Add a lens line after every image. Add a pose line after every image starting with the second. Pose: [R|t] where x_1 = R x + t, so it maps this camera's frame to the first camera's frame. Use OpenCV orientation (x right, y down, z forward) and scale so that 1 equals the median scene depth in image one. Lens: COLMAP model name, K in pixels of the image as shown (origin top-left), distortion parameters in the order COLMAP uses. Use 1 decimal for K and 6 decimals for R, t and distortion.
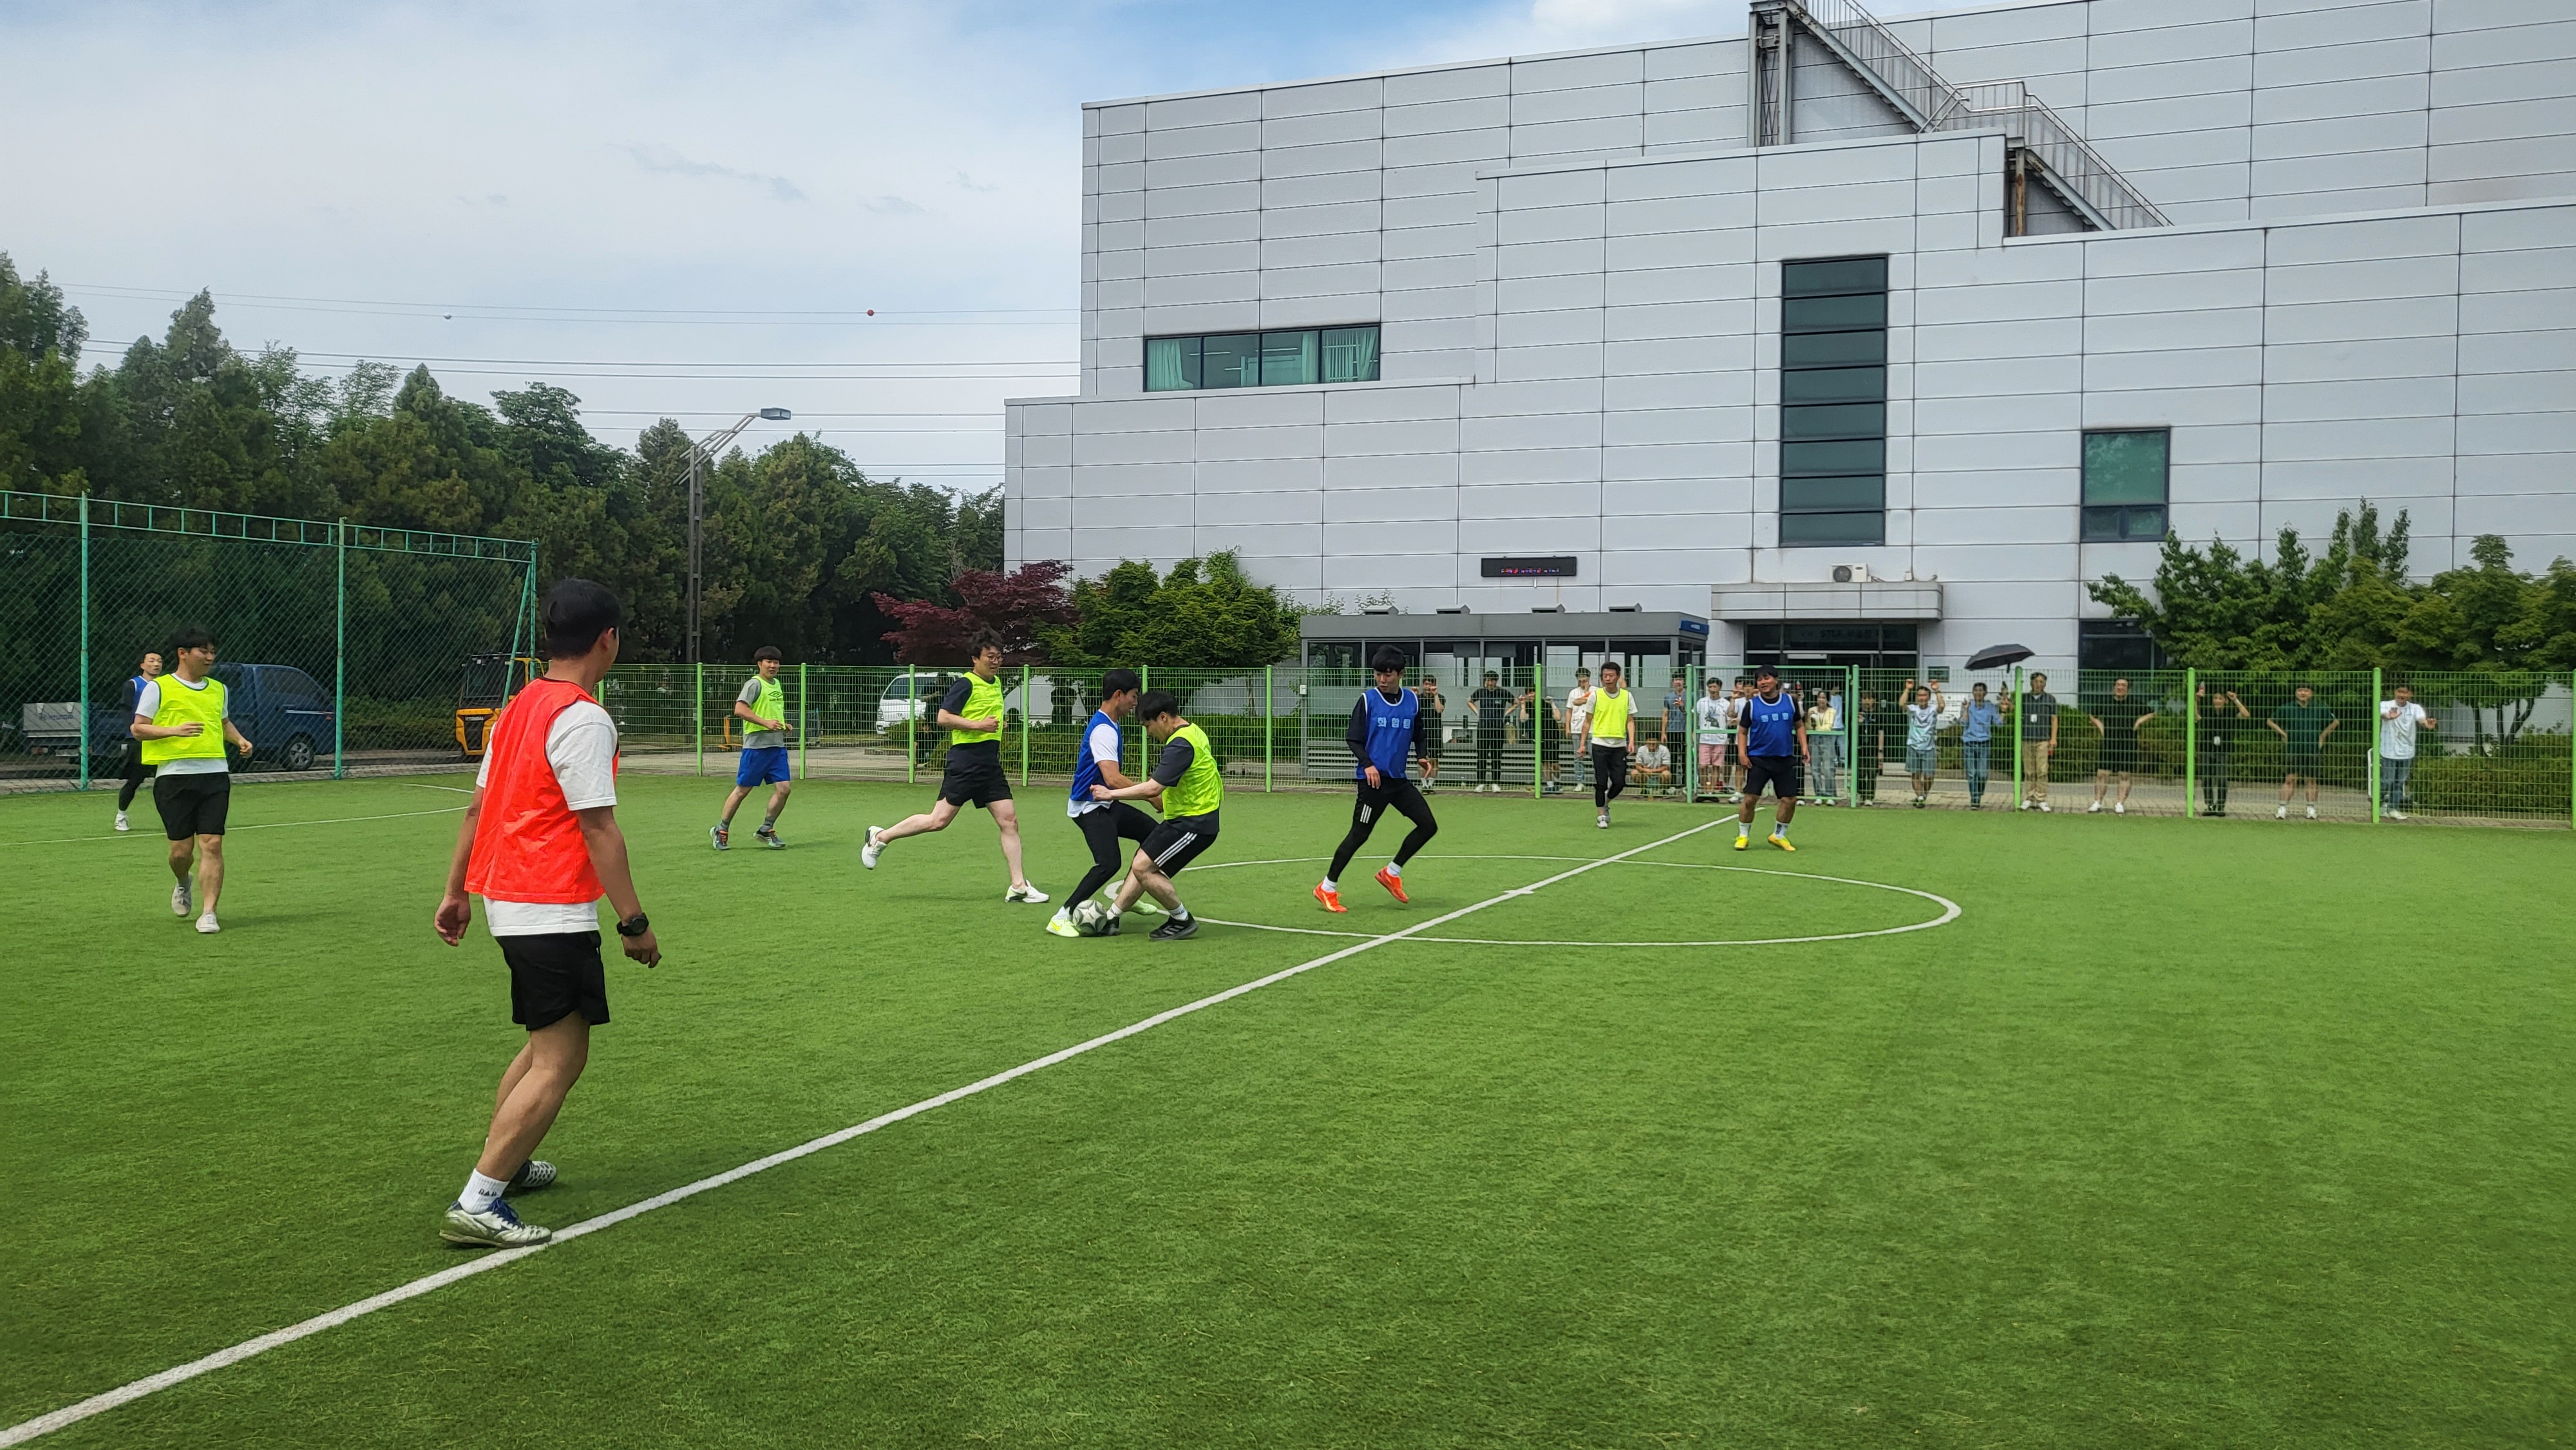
lens RADIAL K [[2016.1, 0, 1311.6], [0, 2016.1, 709.4], [0, 0, 1]] dist [-0.012005, 0.077757]
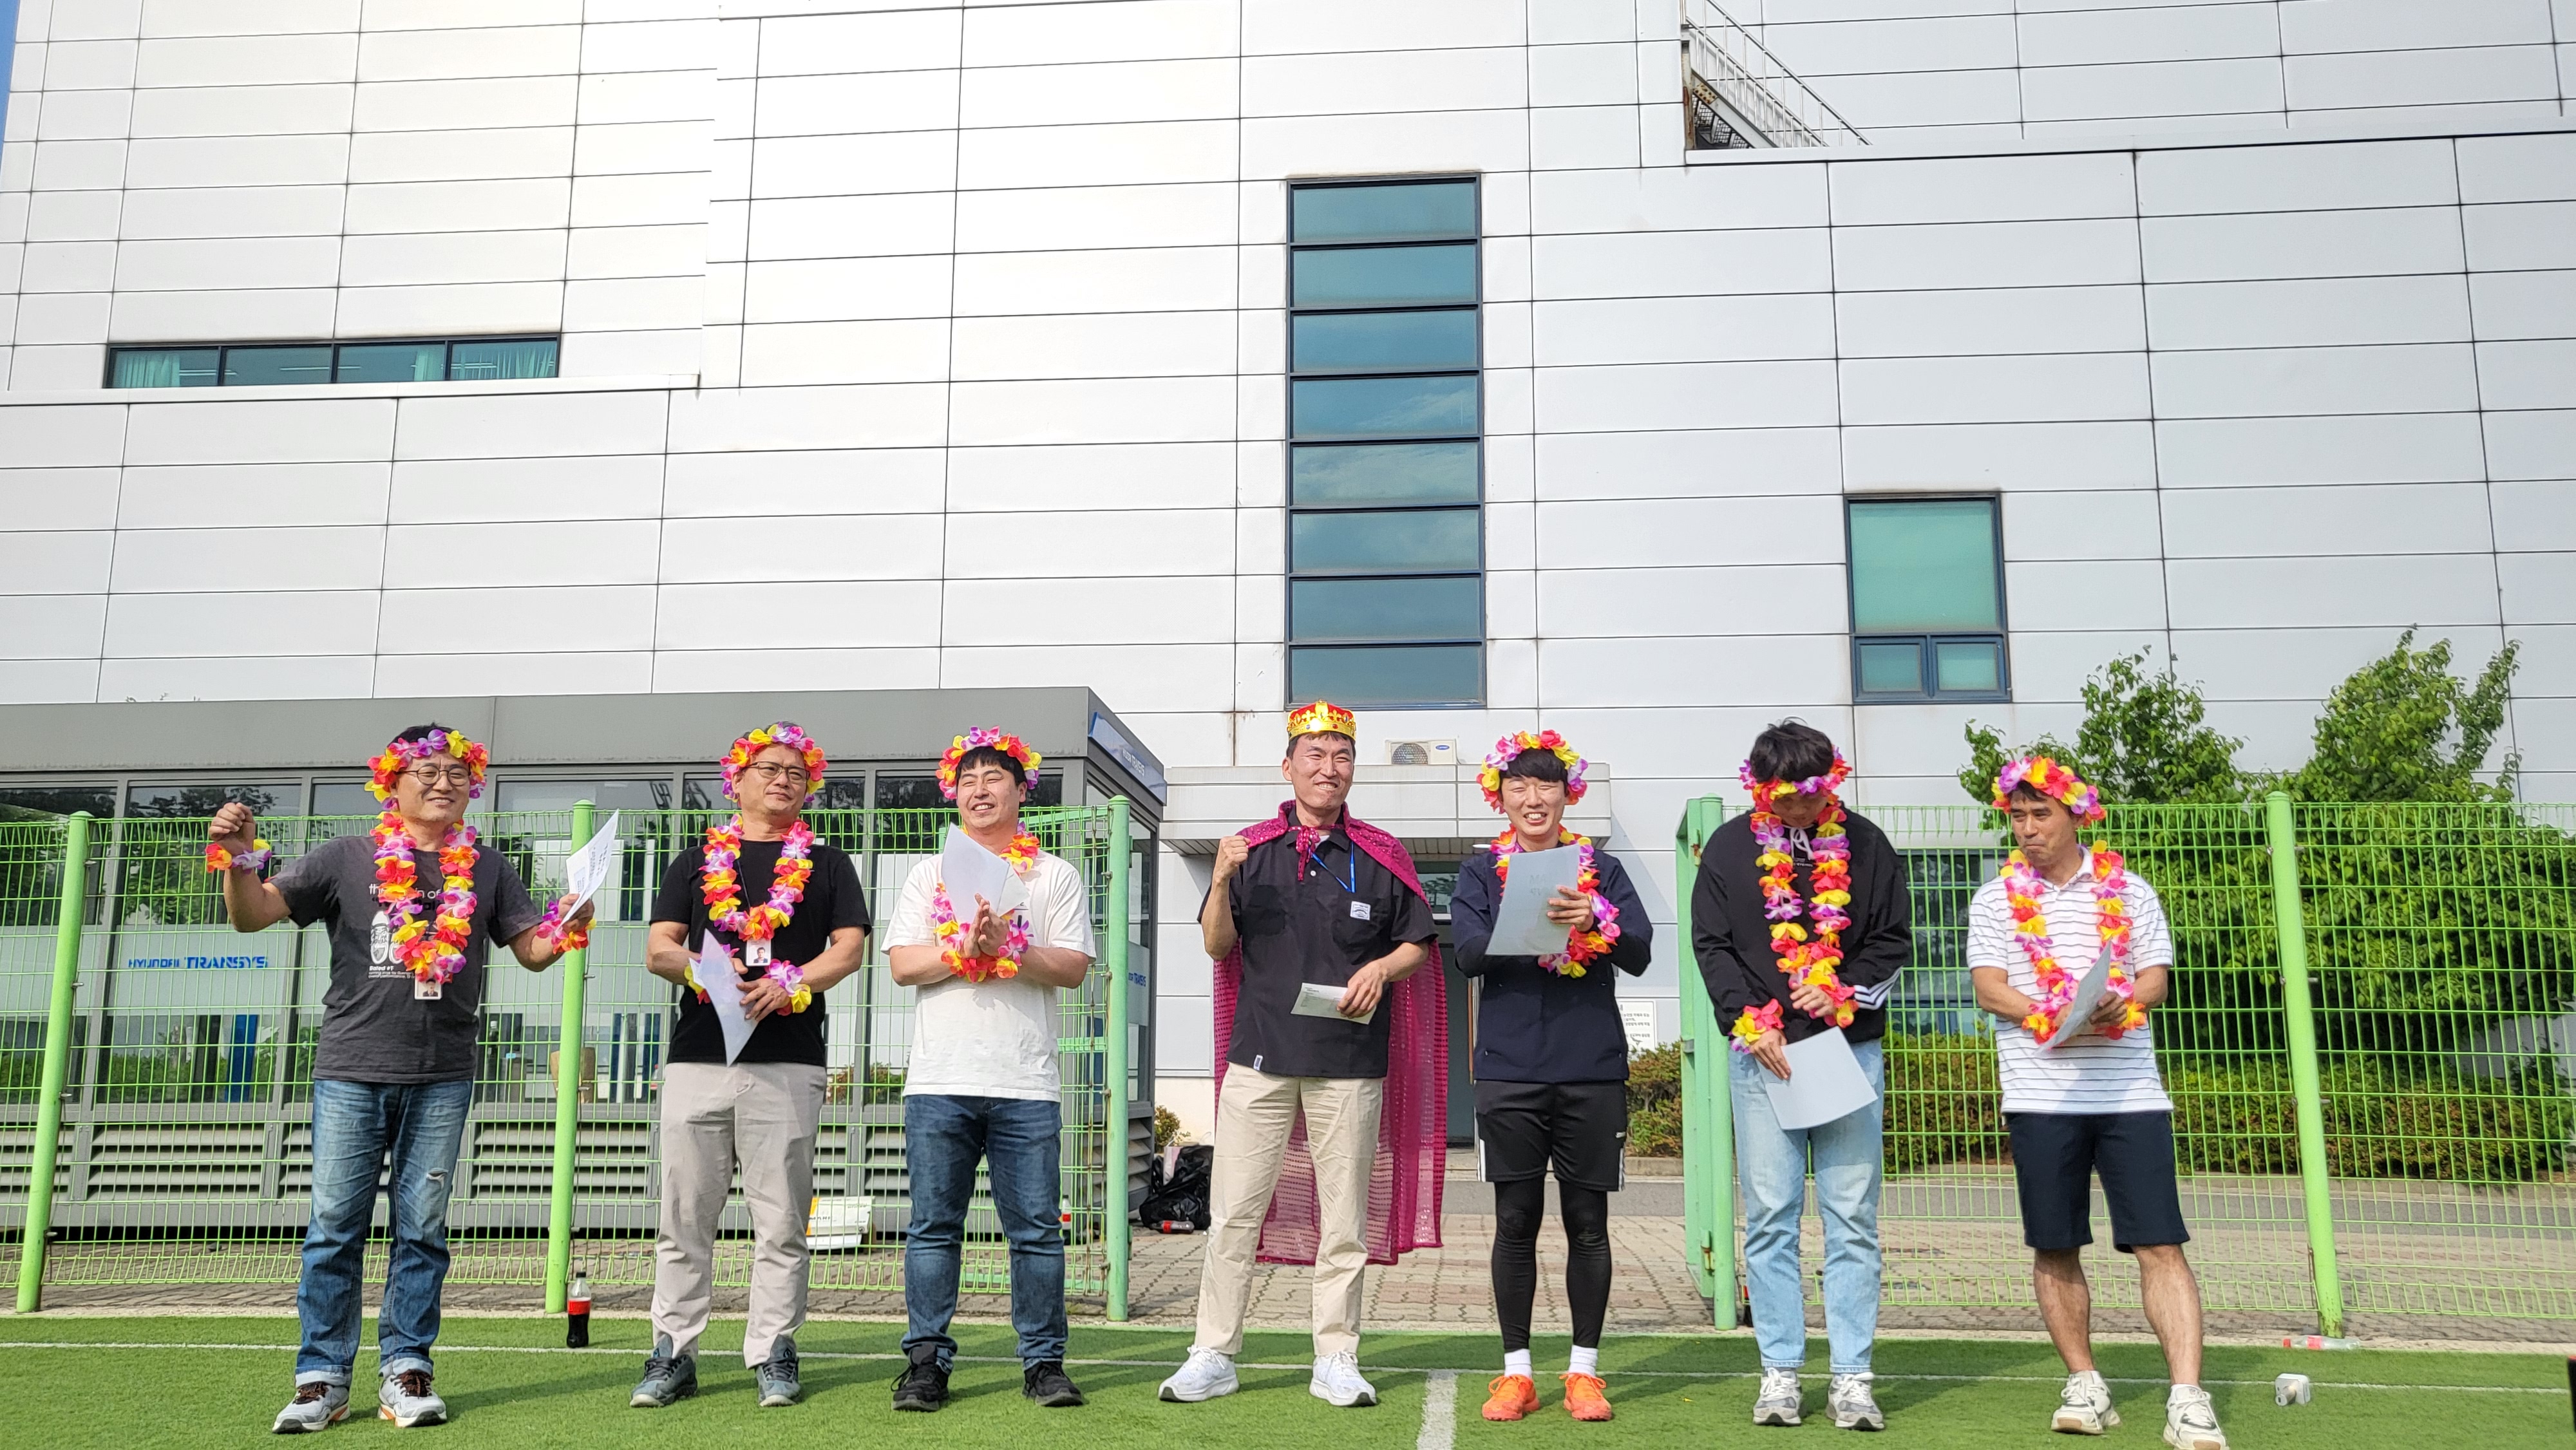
lens RADIAL K [[2016.1, 0, 1284.8], [0, 2016.1, 698.9], [0, 0, 1]] dist [-0.012005, 0.077757]
pose [[0.964809, 0.040735, 0.259777, 0.101285], [0.007696, 0.983130, -0.182748, 0.009620], [-0.262839, 0.178316, 0.948219, 0.526335]]
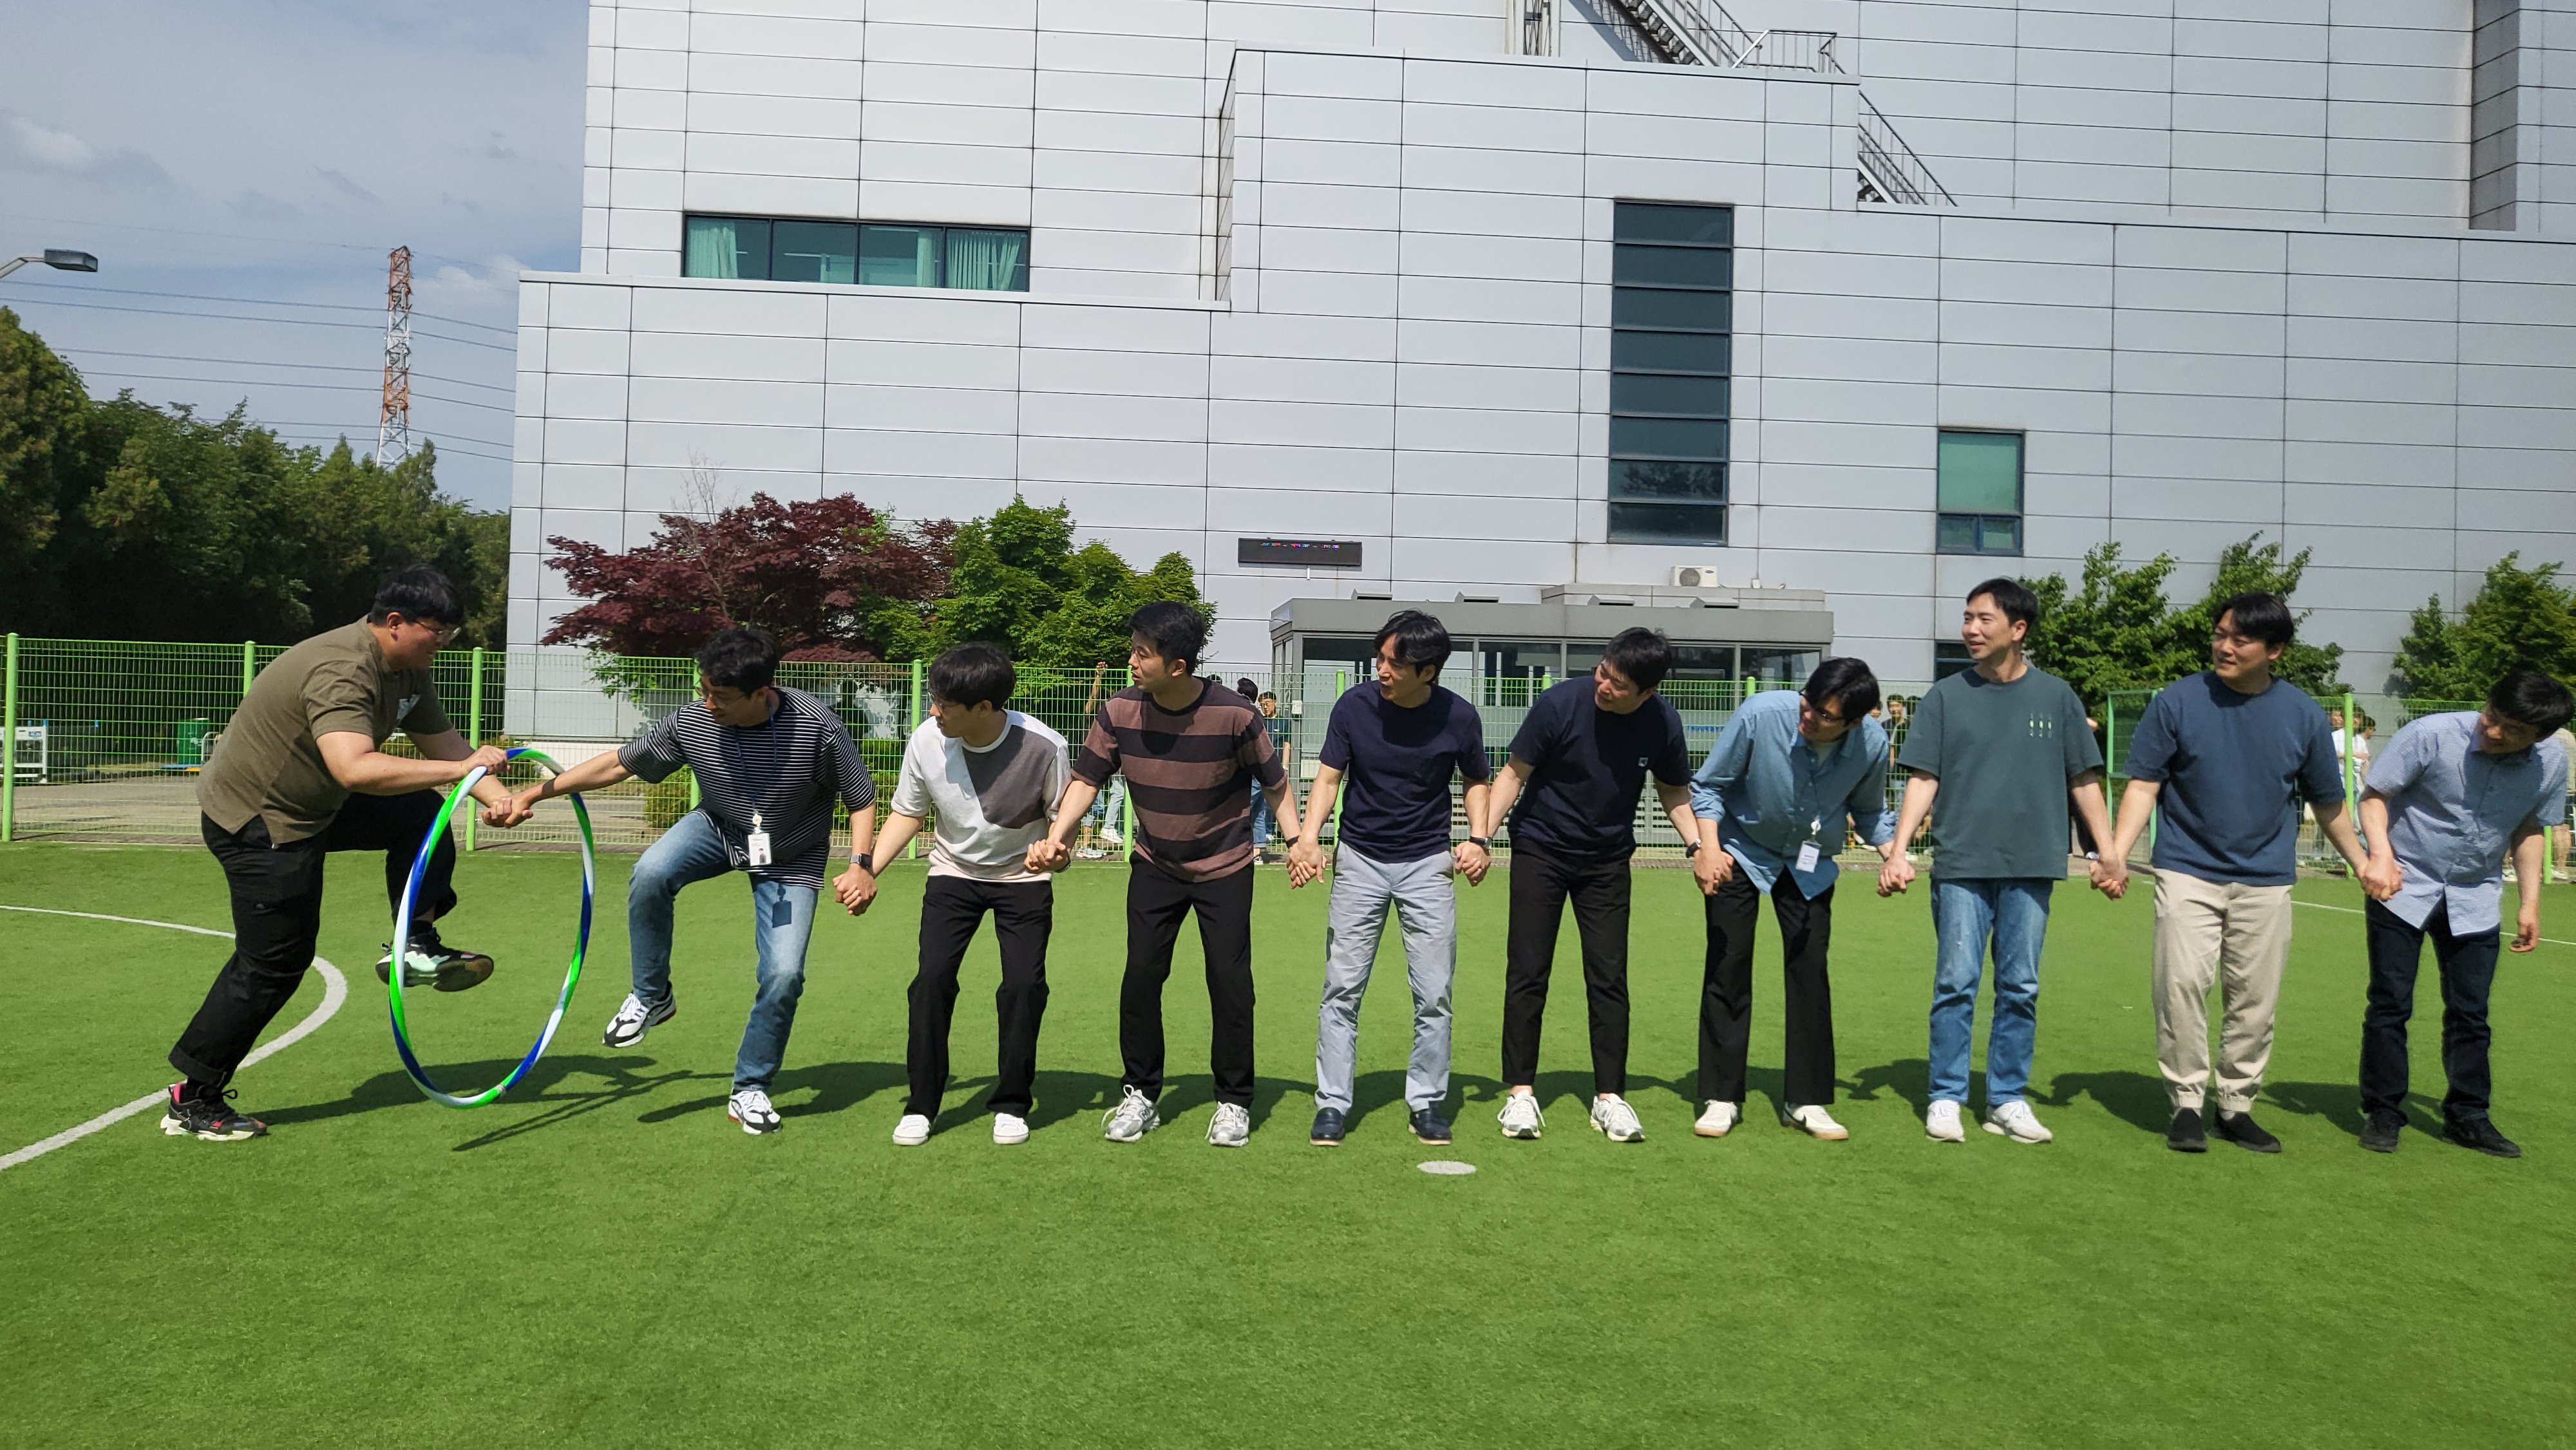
lens RADIAL K [[2016.1, 0, 1252.7], [0, 2016.1, 676.0], [0, 0, 1]] dist [-0.012005, 0.077757]
pose [[0.898178, 0.023384, 0.439009, -0.263762], [-0.012038, 0.999518, -0.028610, -0.000648], [-0.439467, 0.020412, 0.898027, 0.327901]]
